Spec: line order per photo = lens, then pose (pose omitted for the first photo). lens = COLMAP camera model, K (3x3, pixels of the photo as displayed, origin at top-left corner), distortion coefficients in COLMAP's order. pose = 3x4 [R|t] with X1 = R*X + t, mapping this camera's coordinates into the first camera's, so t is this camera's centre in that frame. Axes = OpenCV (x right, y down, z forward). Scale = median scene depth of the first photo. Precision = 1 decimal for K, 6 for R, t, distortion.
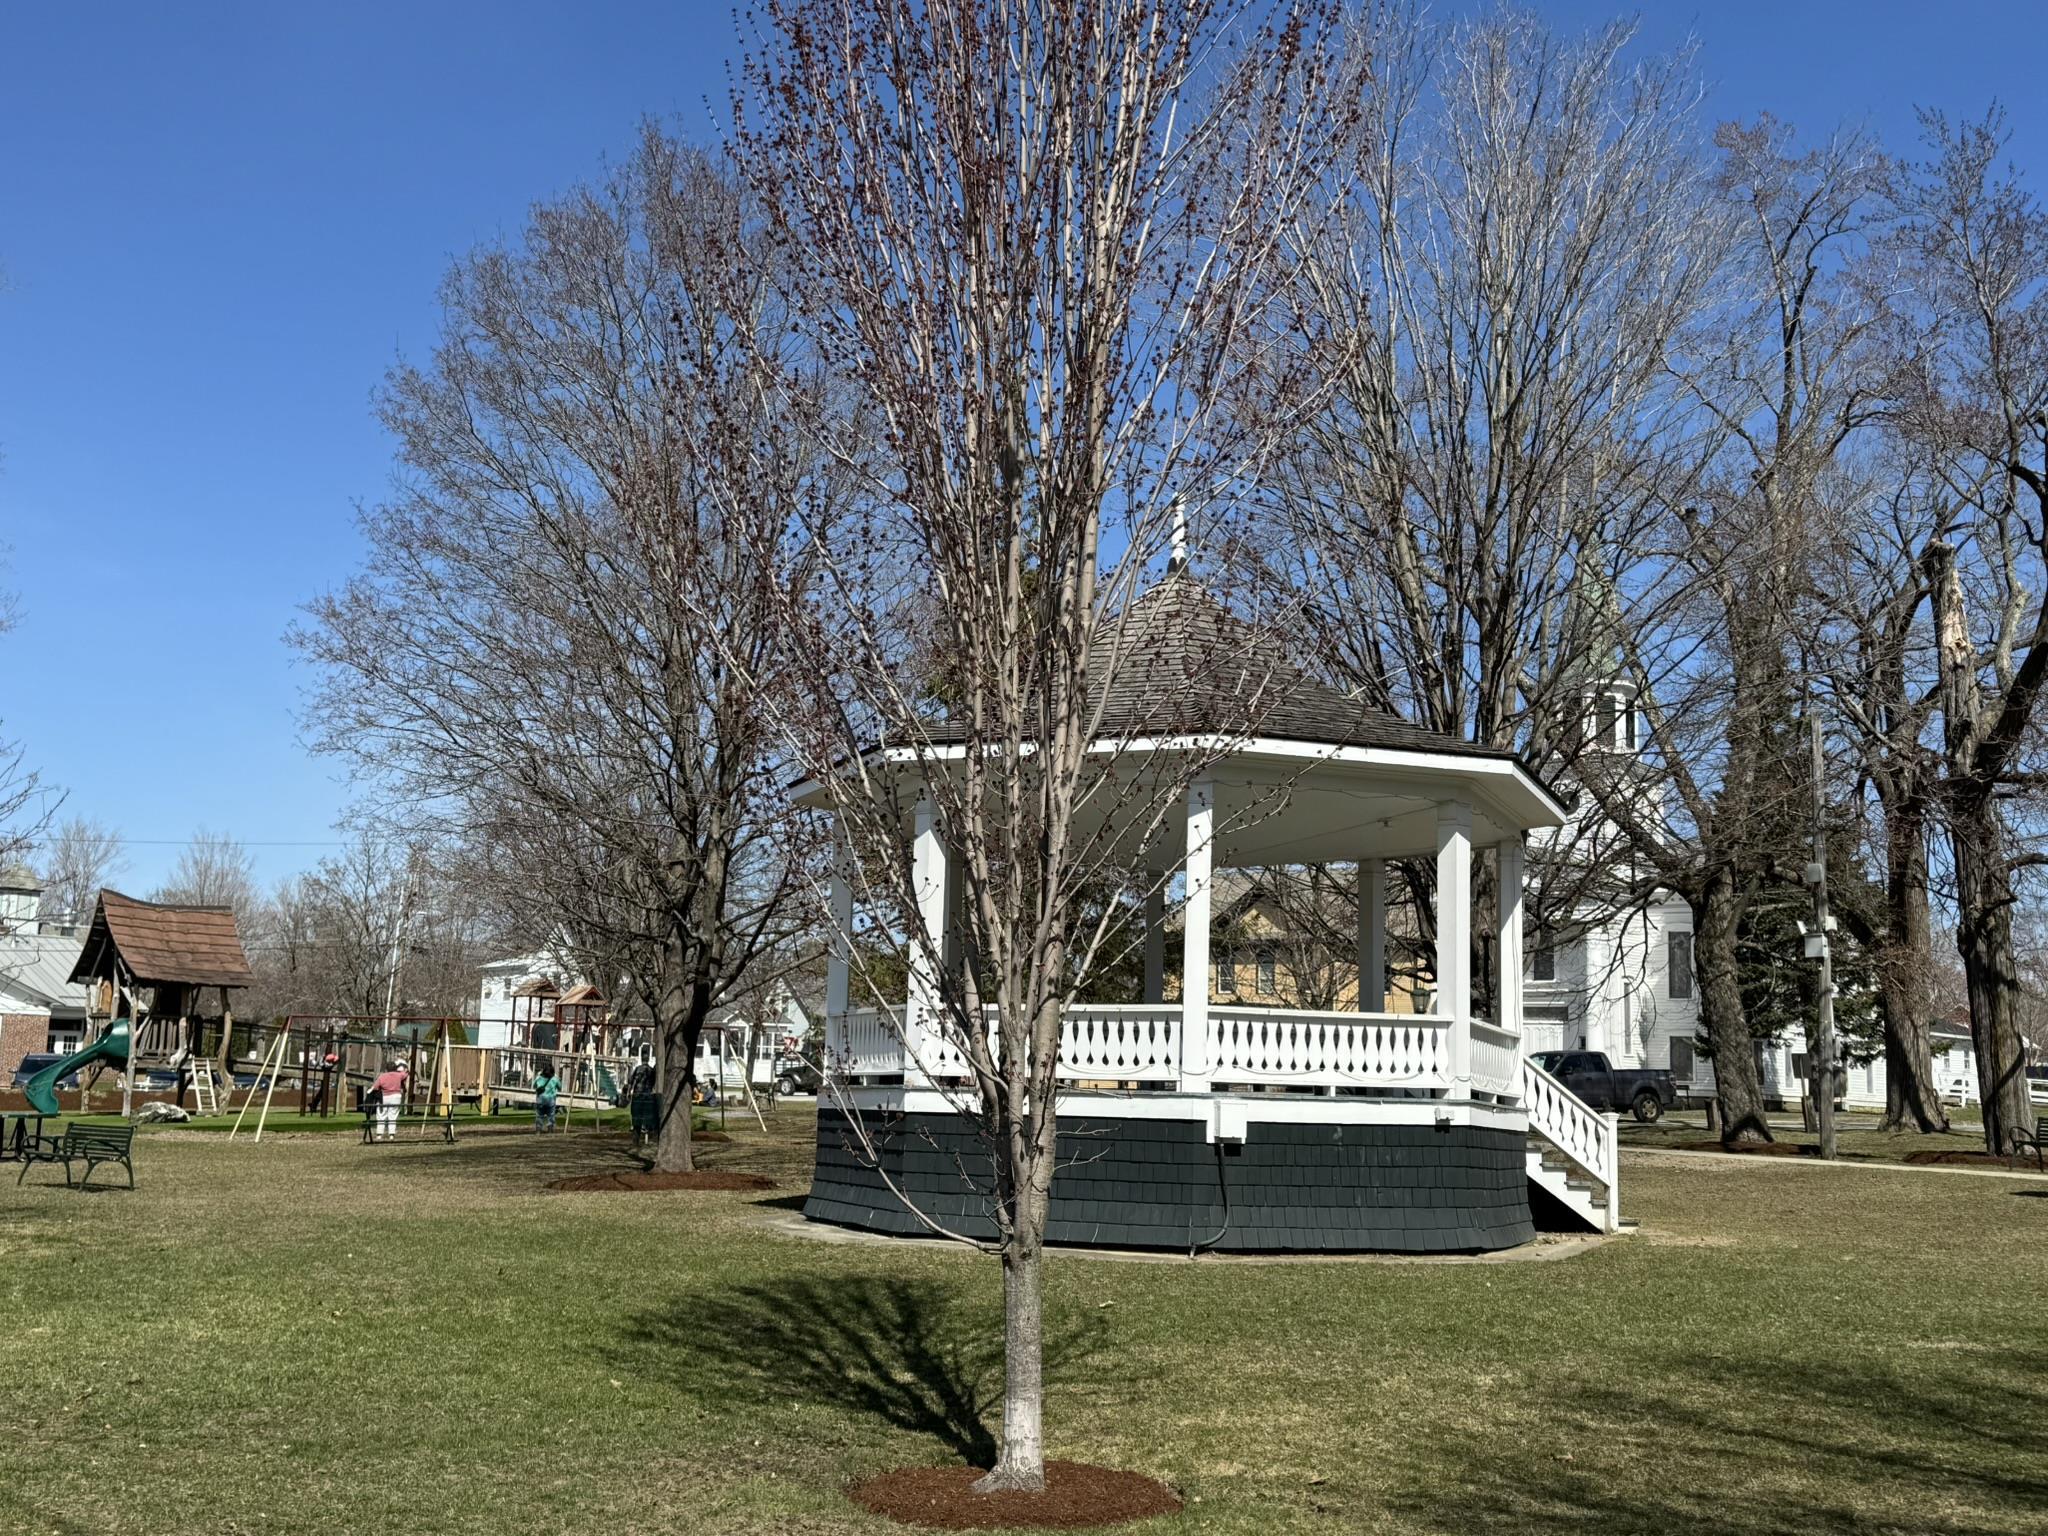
lens RADIAL K [[2203.6, 0, 1025.3], [0, 2203.6, 767.1], [0, 0, 1]] dist [0.017314, 0.000000]
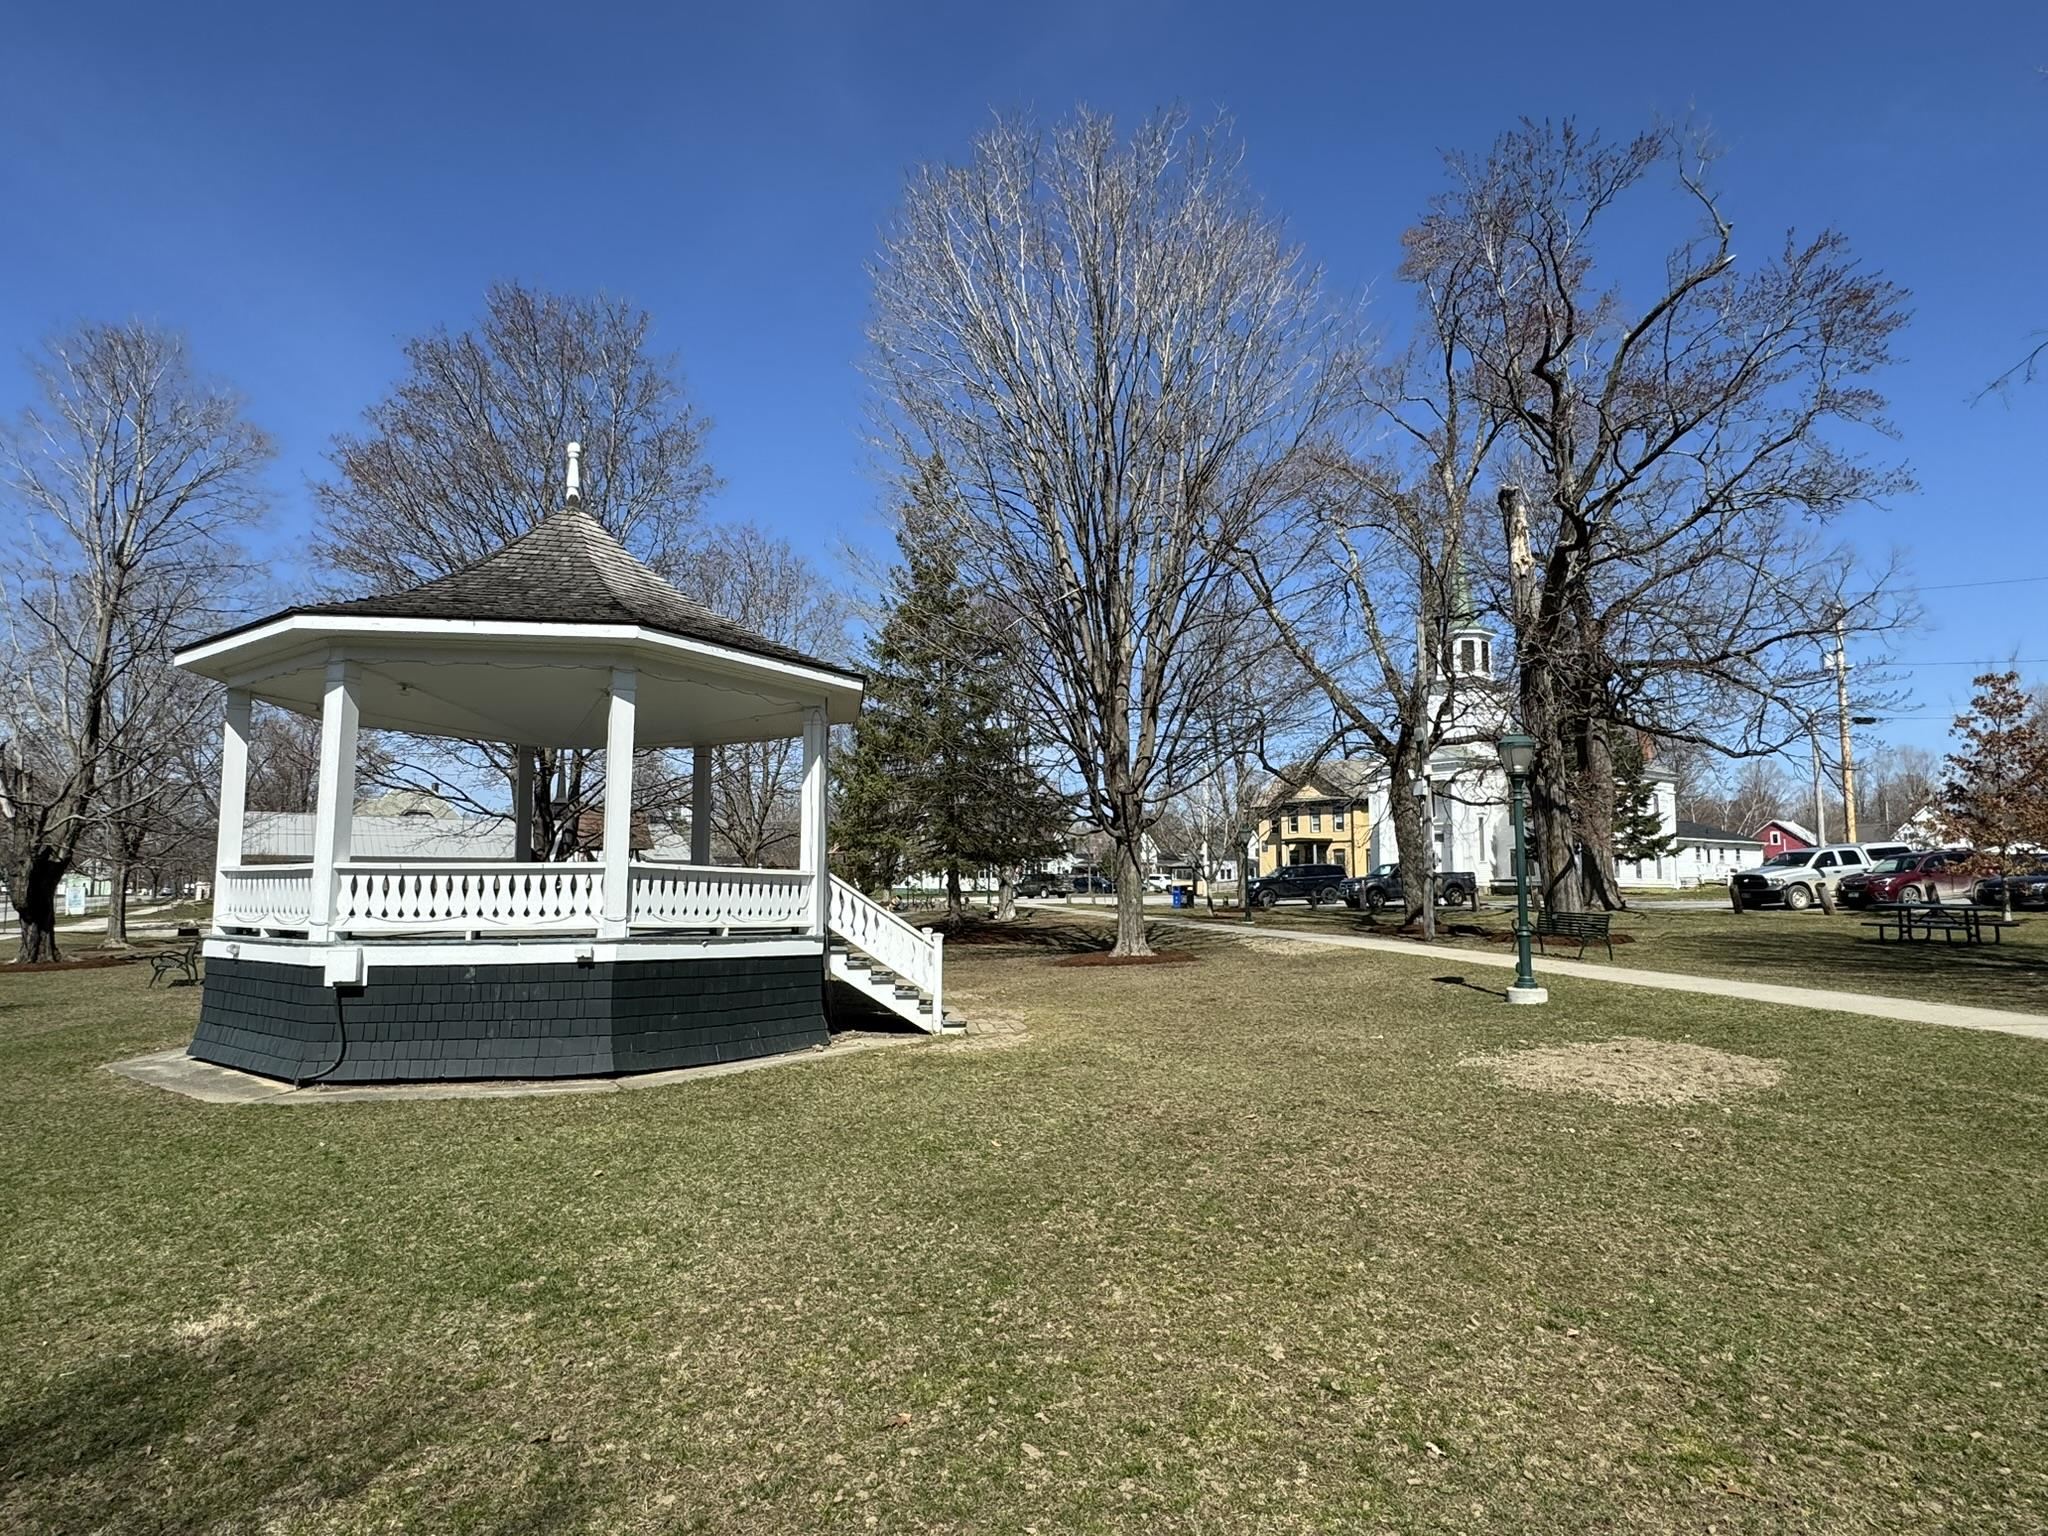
lens RADIAL K [[1125.7, 0, 1023.1], [0, 1125.7, 770.7], [0, 0, 1]] dist [0.001249, 0.000114]
pose [[0.973261, -0.053191, -0.223457, 0.464299], [0.062233, 0.997495, 0.033615, 0.052783], [0.221110, -0.046623, 0.974134, 0.434778]]
